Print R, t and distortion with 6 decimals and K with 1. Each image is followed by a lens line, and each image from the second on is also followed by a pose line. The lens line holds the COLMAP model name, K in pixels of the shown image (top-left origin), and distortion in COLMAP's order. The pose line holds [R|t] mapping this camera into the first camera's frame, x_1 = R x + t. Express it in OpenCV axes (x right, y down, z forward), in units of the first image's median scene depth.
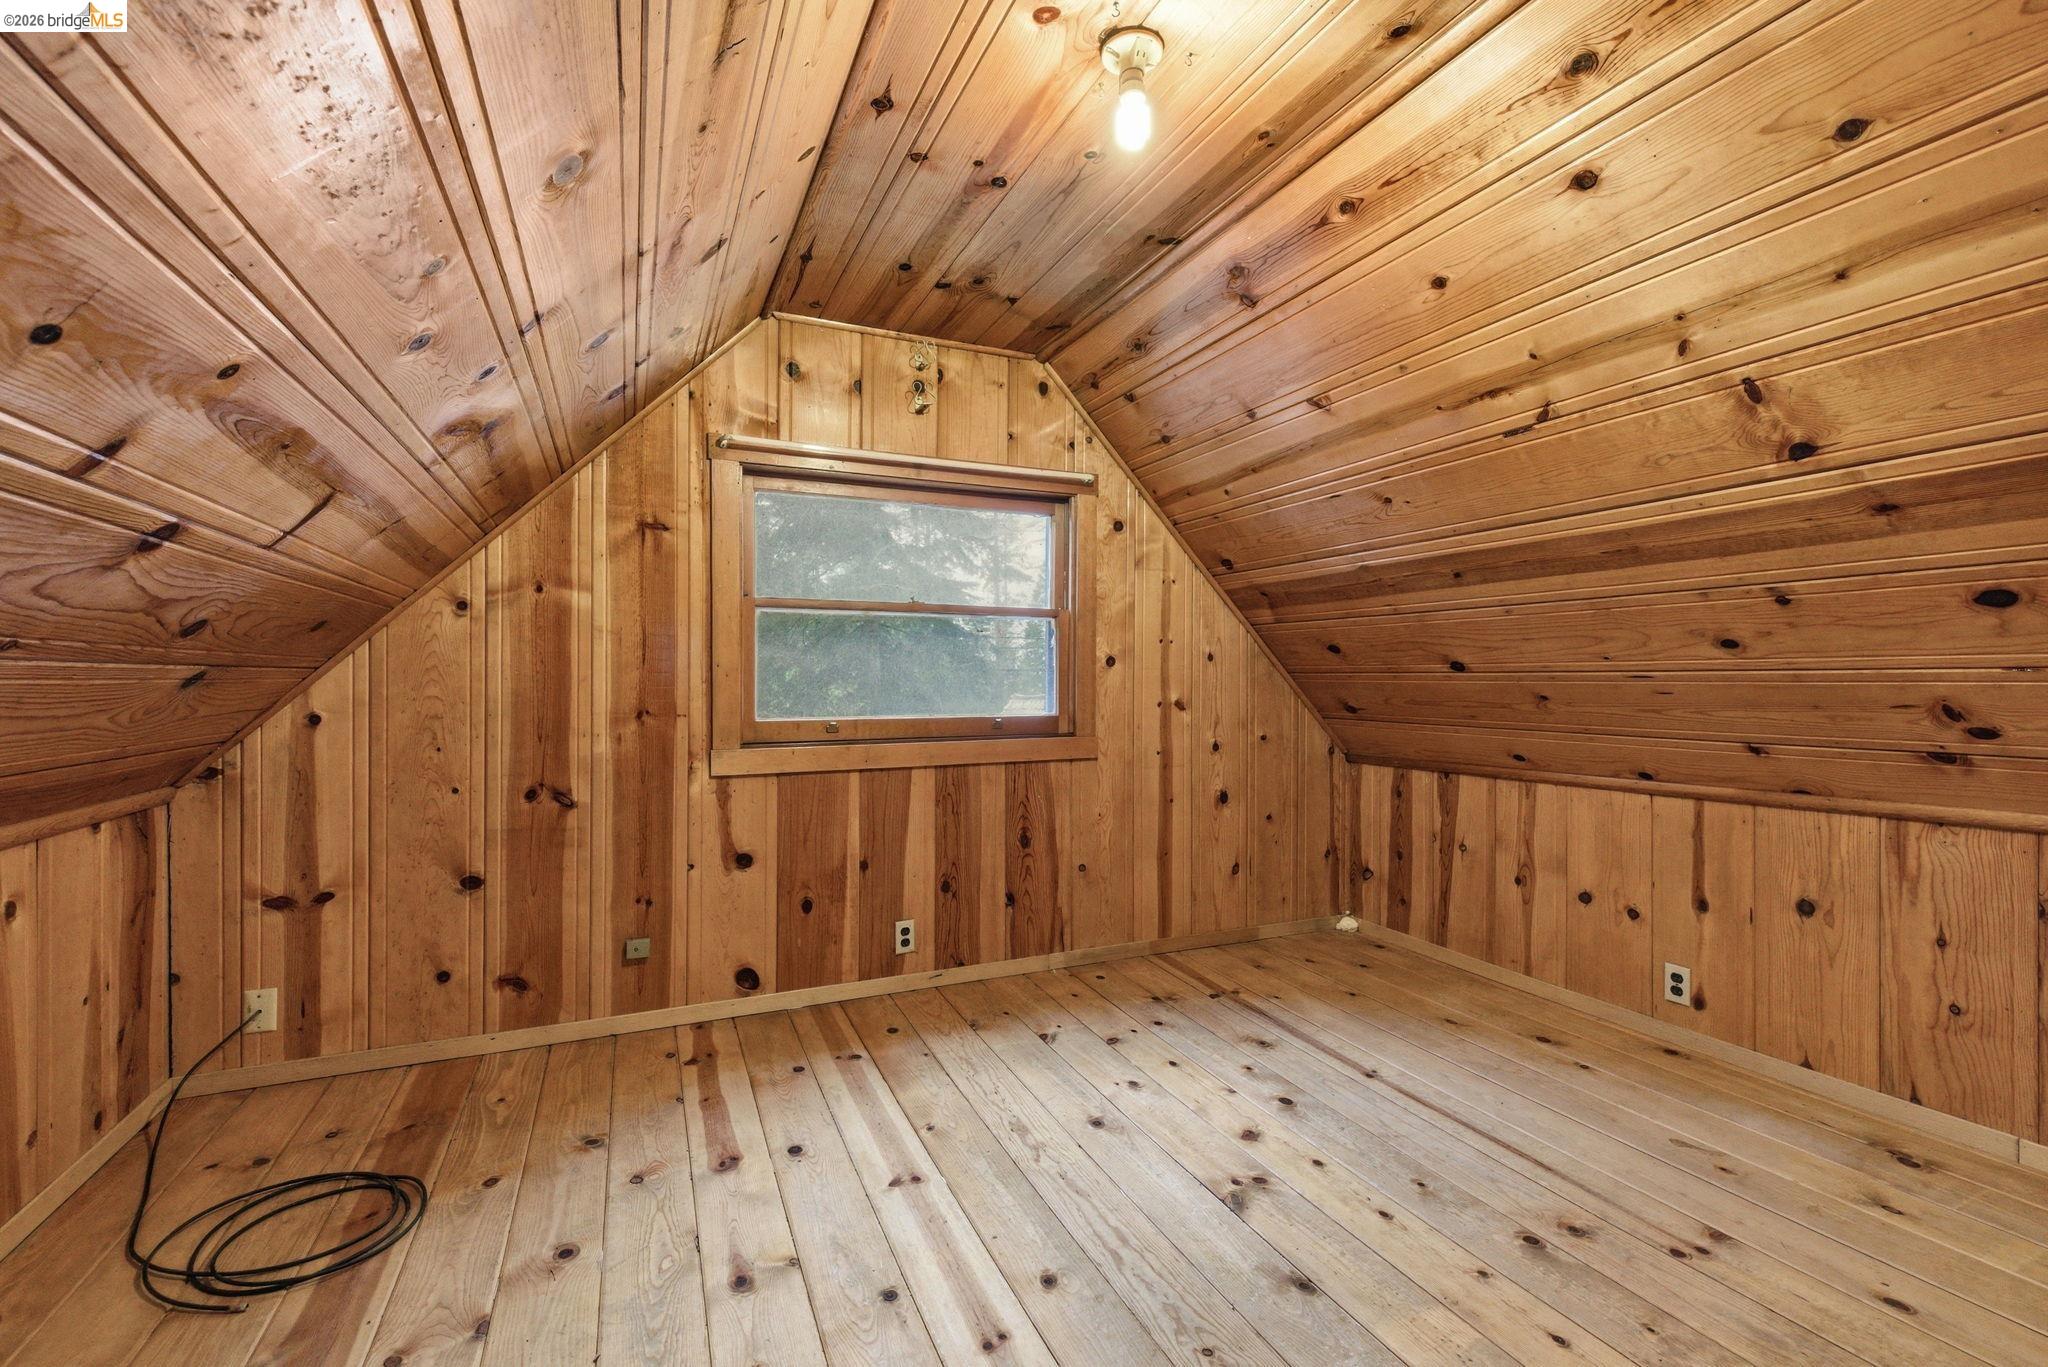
lens RADIAL K [[856.2, 0, 1027.6], [0, 856.2, 683.1], [0, 0, 1]] dist [0.007494, -0.000956]
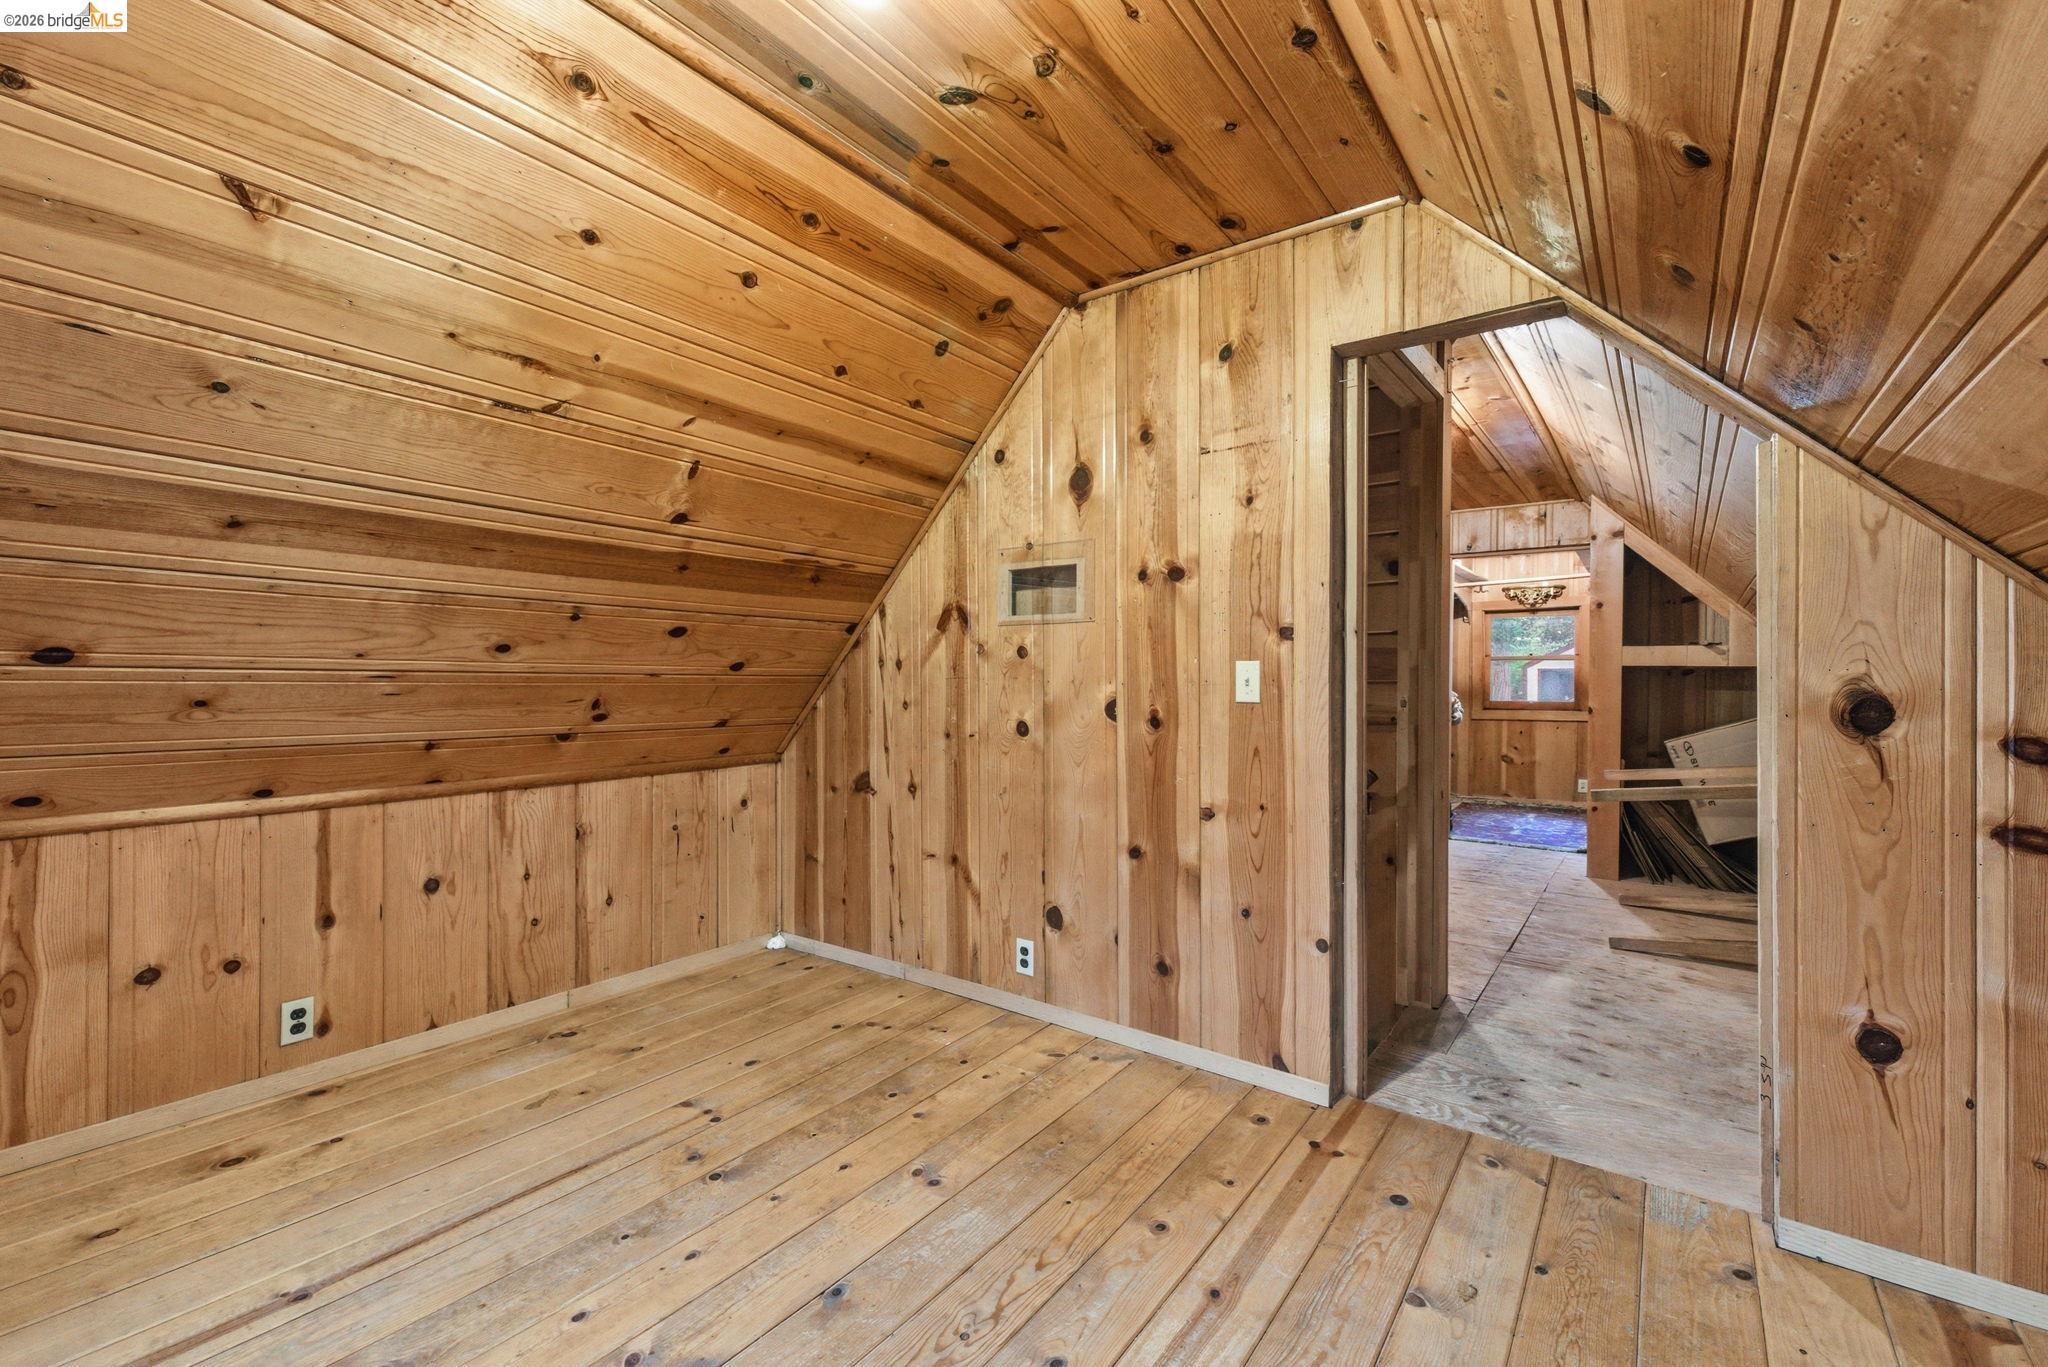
lens RADIAL K [[856.2, 0, 1031.6], [0, 856.2, 683.1], [0, 0, 1]] dist [0.007494, -0.000956]
pose [[-0.480025, -0.002473, 0.877251, -0.446344], [-0.003711, 0.999993, 0.000788, -0.003844], [-0.877247, -0.002877, -0.480031, 0.868673]]
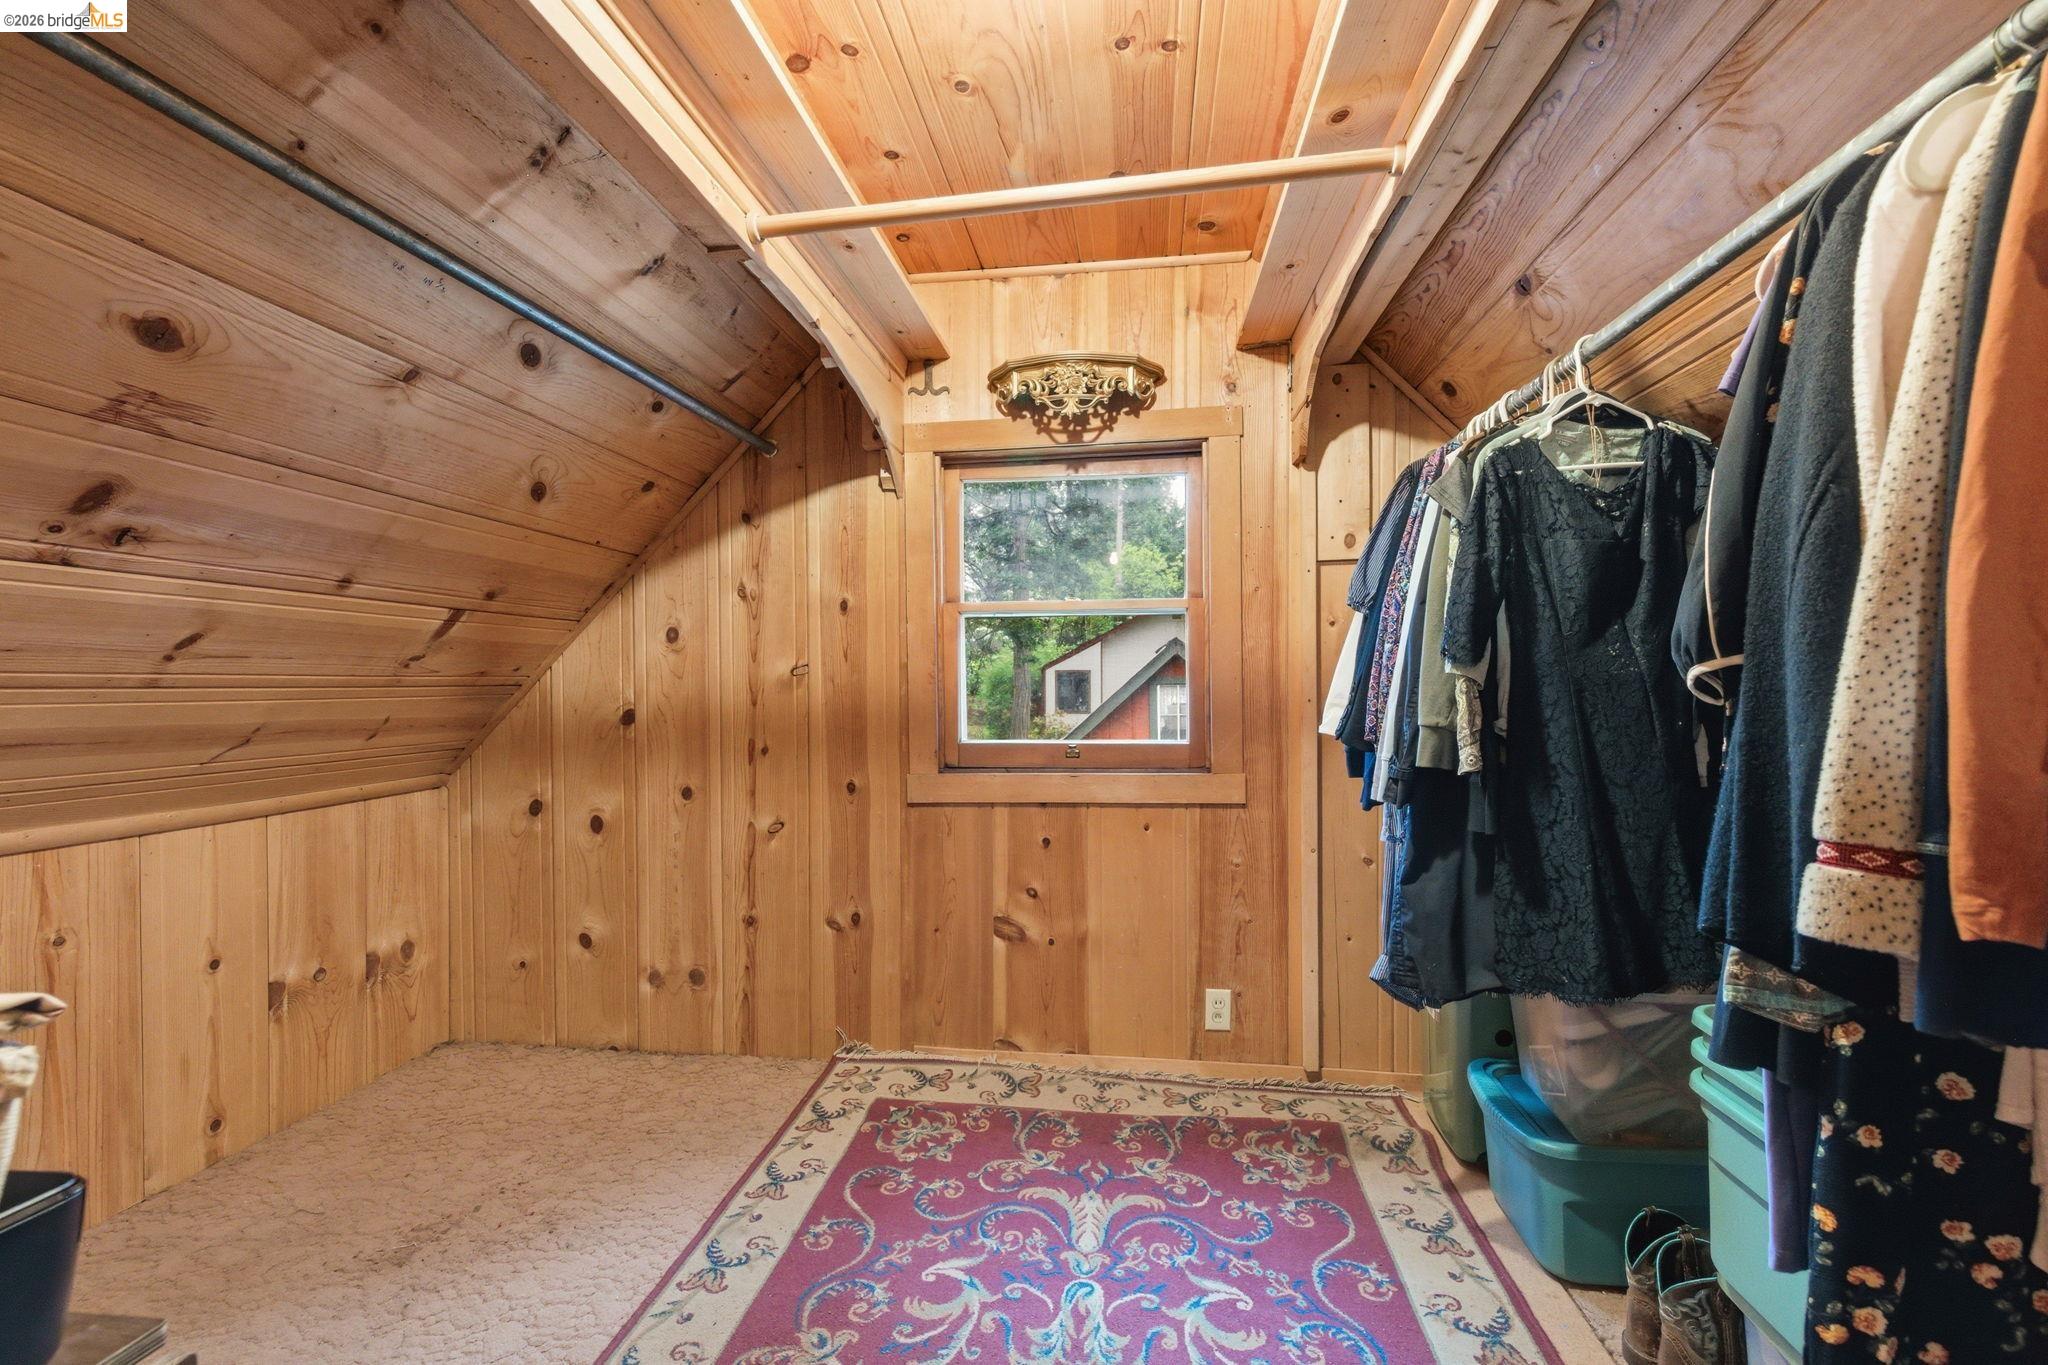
lens RADIAL K [[856.2, 0, 1028.2], [0, 856.2, 688.4], [0, 0, 1]] dist [0.007494, -0.000956]
pose [[-0.844098, 0.003727, 0.536176, -0.266864], [0.006411, 0.999975, 0.003142, -0.004448], [-0.536151, 0.006090, -0.844100, 0.578350]]
